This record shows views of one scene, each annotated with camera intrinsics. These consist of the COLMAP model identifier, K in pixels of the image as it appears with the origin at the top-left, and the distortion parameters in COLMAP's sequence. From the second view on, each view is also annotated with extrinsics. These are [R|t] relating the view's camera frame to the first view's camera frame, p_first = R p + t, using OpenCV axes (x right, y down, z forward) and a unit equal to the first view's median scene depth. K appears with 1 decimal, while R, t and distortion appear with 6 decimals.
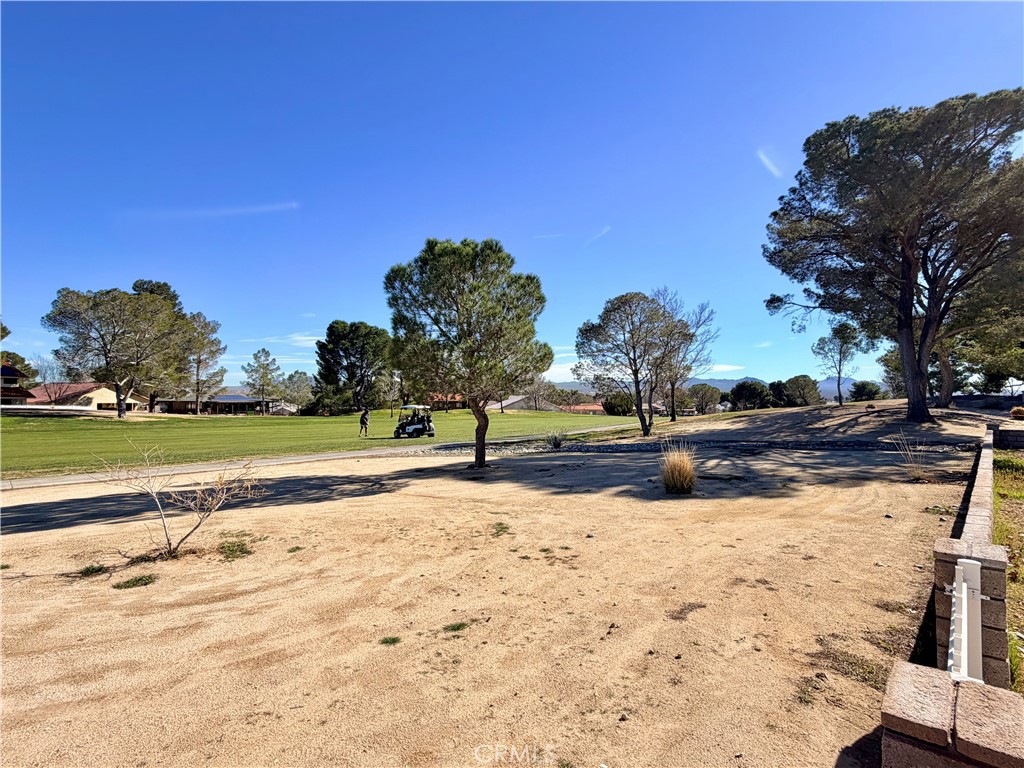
lens RADIAL K [[529.5, 0, 508.5], [0, 529.5, 389.5], [0, 0, 1]] dist [-0.004271, 0.002736]
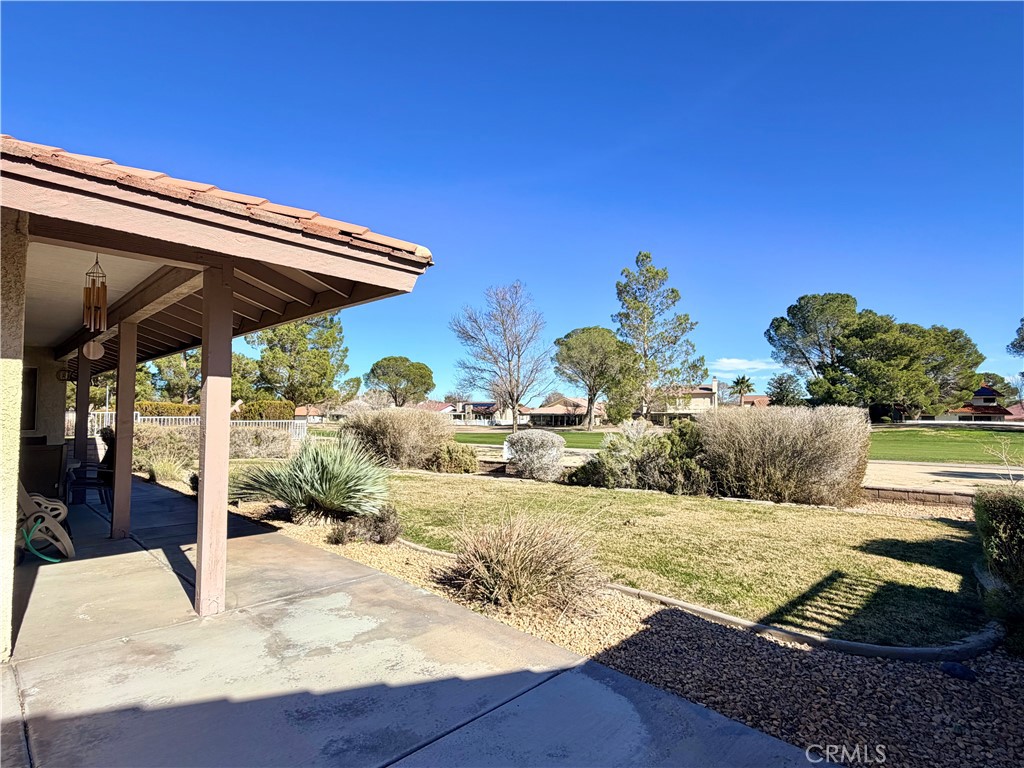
lens RADIAL K [[529.5, 0, 517.8], [0, 529.5, 384.9], [0, 0, 1]] dist [-0.004271, 0.002736]
pose [[0.077571, -0.056474, -0.995386, 0.115893], [0.015839, 0.998338, -0.055407, -0.002280], [0.996861, -0.011468, 0.078337, -0.102340]]
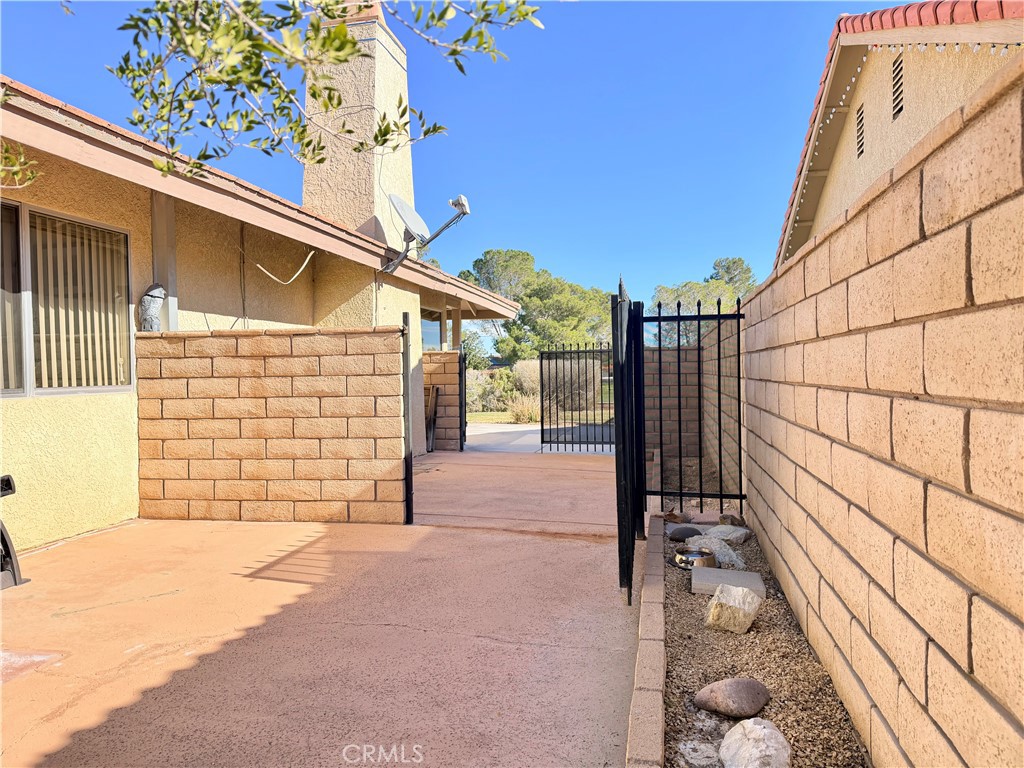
lens RADIAL K [[703.0, 0, 512.6], [0, 703.0, 387.1], [0, 0, 1]] dist [0.057849, -0.000491]
pose [[0.601472, 0.002344, -0.798890, 0.218851], [0.031076, 0.999170, 0.026328, -0.000091], [0.798289, -0.040662, 0.600901, -0.224193]]
